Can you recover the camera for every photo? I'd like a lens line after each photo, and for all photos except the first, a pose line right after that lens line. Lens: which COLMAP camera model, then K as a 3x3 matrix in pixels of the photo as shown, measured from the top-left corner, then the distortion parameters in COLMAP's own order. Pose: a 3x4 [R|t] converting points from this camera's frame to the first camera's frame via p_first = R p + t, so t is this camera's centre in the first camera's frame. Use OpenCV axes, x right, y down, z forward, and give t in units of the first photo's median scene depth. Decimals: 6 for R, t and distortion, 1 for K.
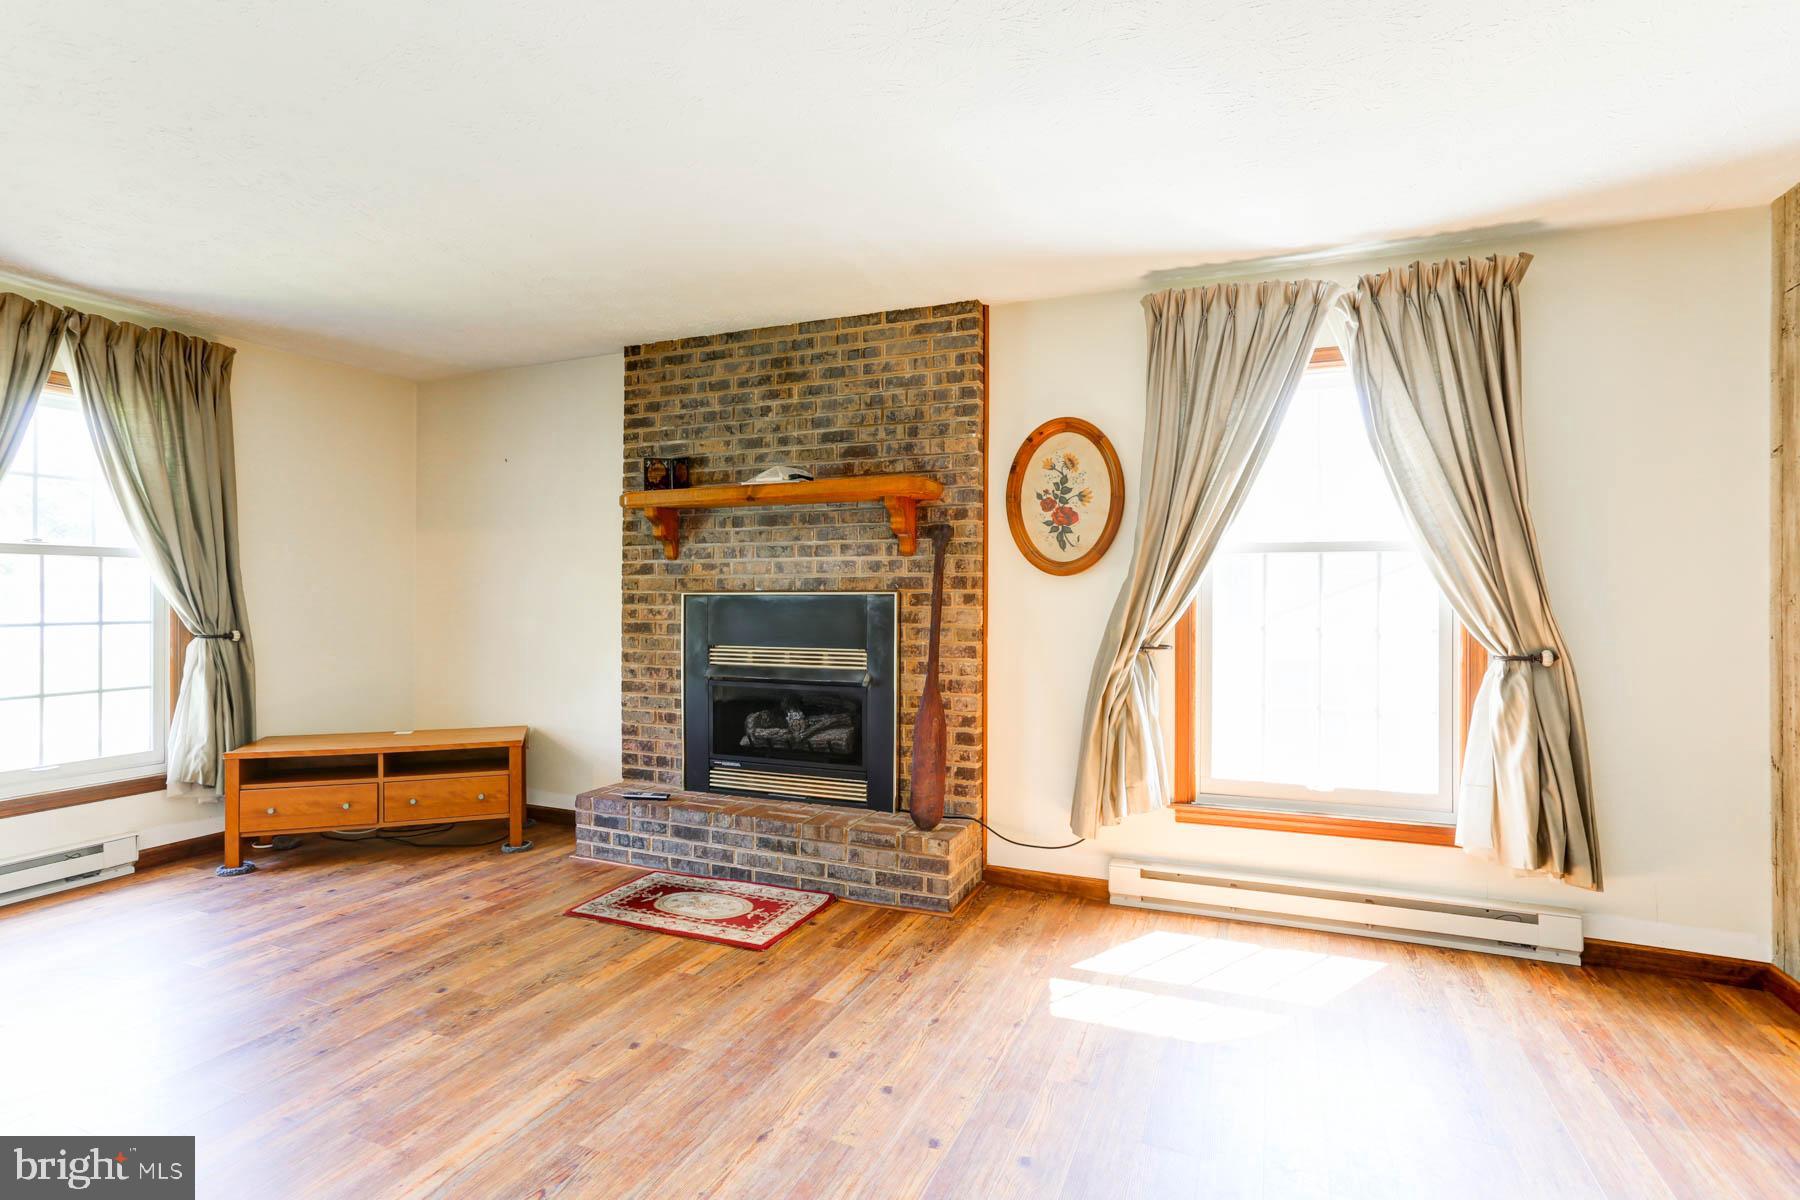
lens RADIAL K [[883.5, 0, 900.6], [0, 883.5, 598.8], [0, 0, 1]] dist [-0.008879, 0.002832]
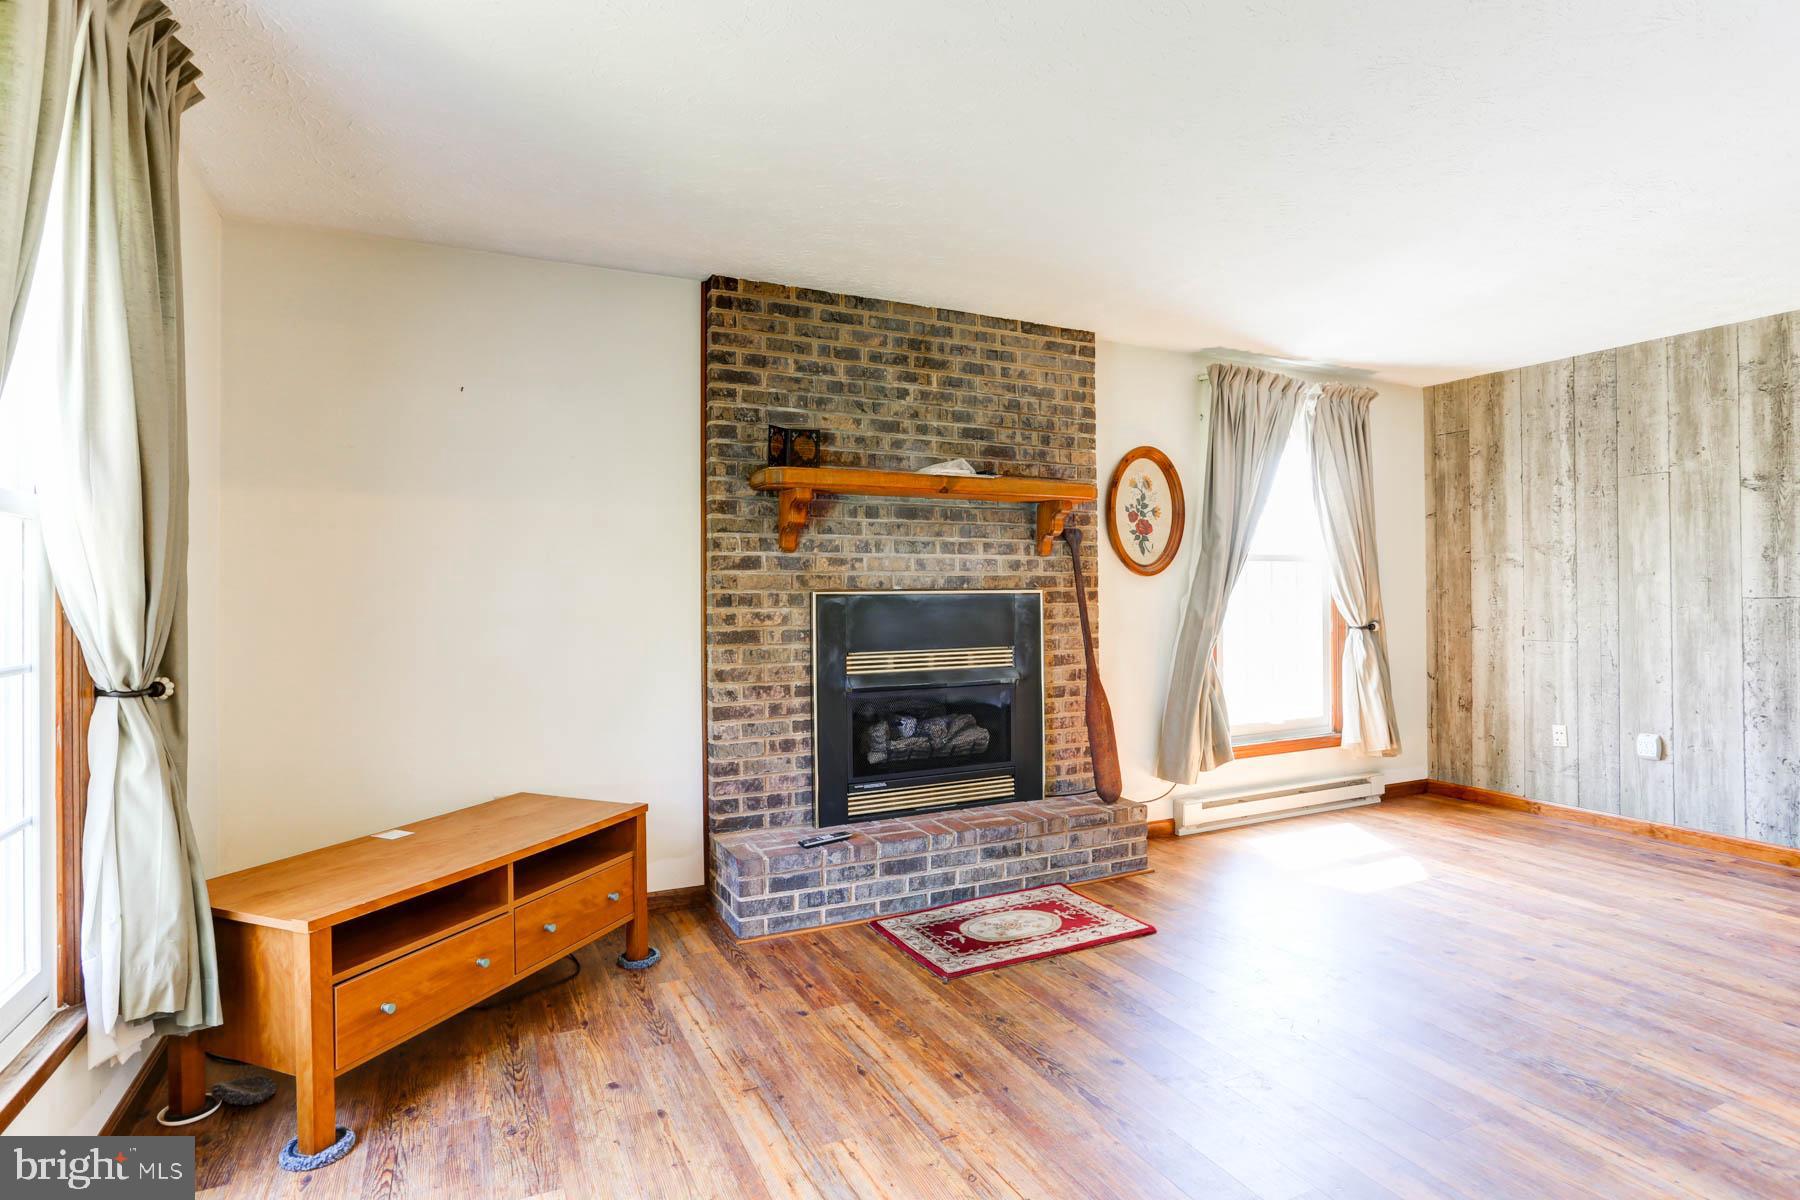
lens RADIAL K [[880.6, 0, 938.2], [0, 880.6, 593.8], [0, 0, 1]] dist [-0.014810, -0.000092]
pose [[0.658755, -0.006396, 0.752331, -0.888796], [0.011787, 0.999929, -0.001820, -0.002748], [-0.752266, 0.010067, 0.658783, 0.404288]]
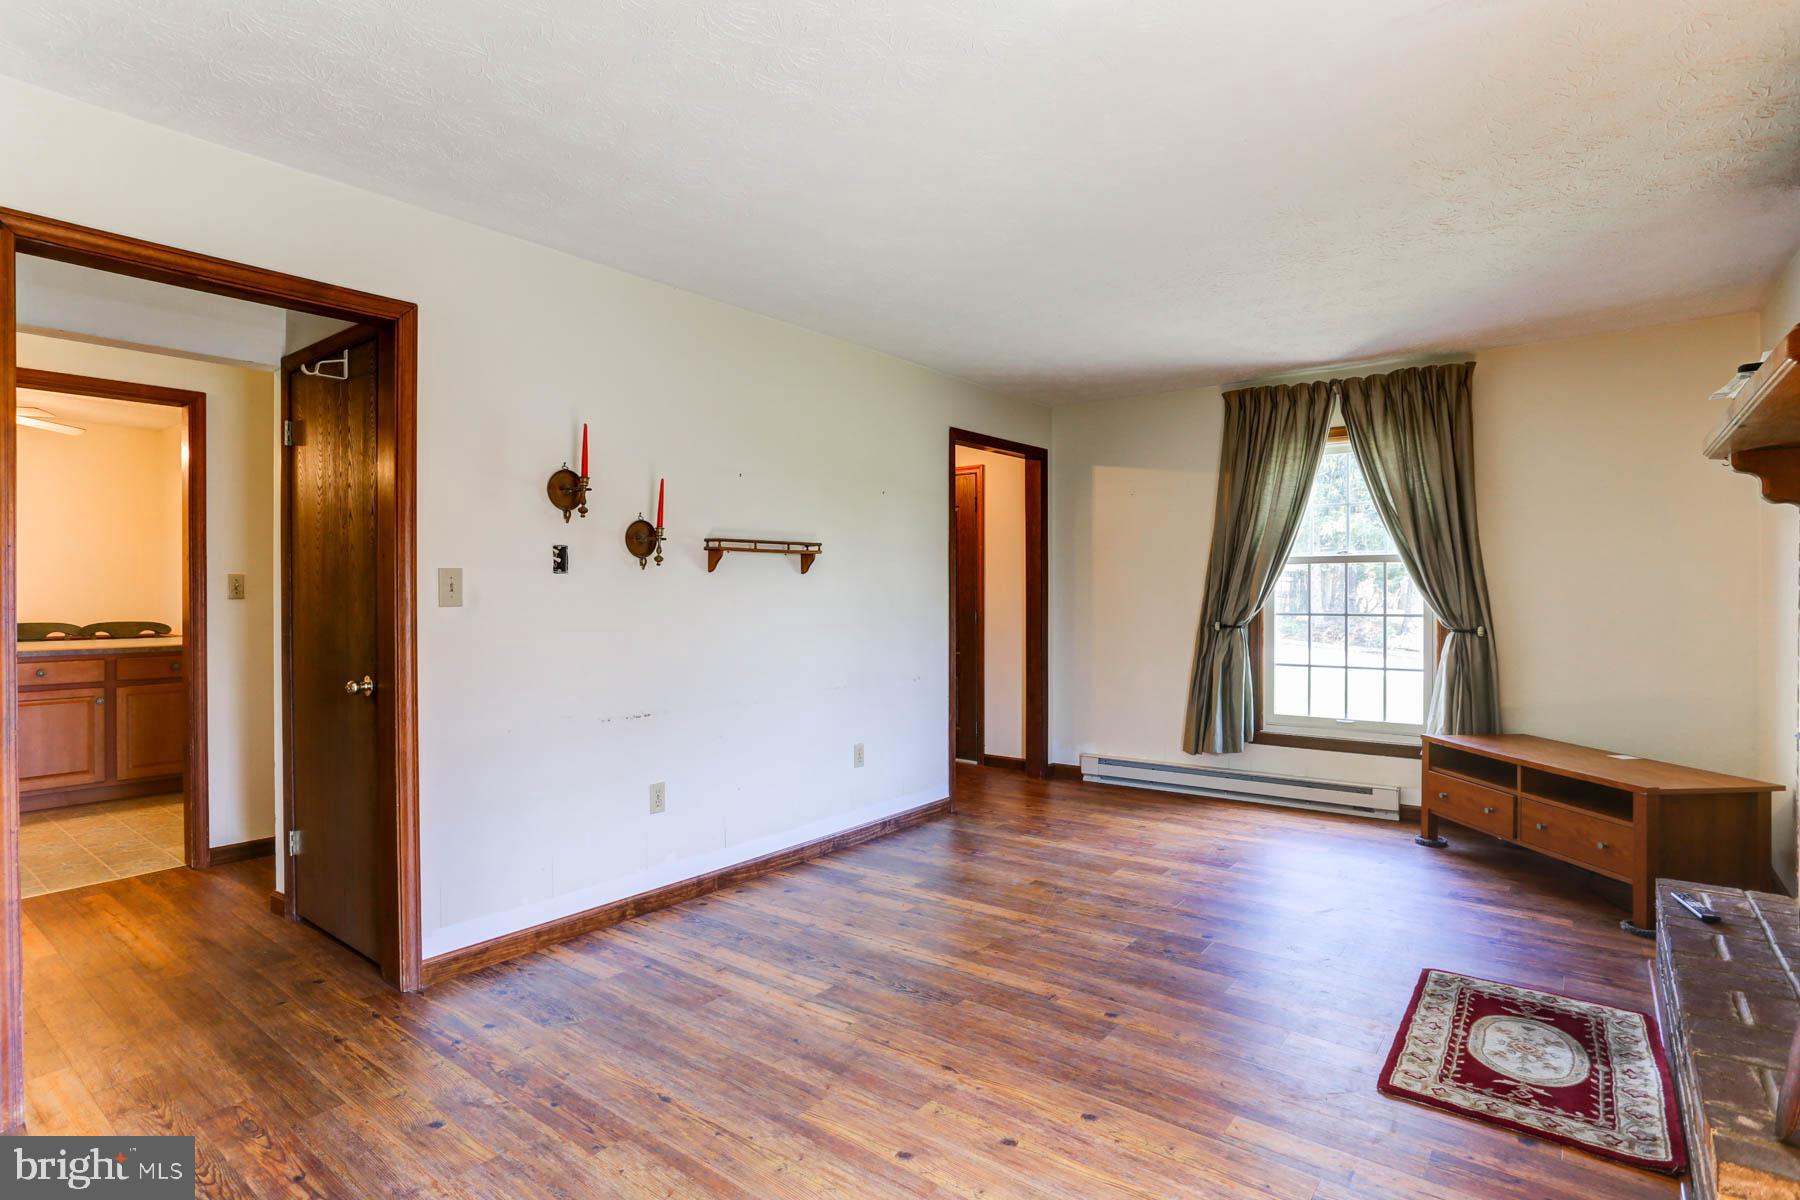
lens RADIAL K [[942.1, 0, 904.3], [0, 942.1, 587.6], [0, 0, 1]] dist [-0.049816, 0.021248]
pose [[-0.256902, -0.003068, -0.966433, 0.539689], [-0.002526, 0.999994, -0.002503, -0.006765], [0.966434, 0.001798, -0.256908, 0.655334]]
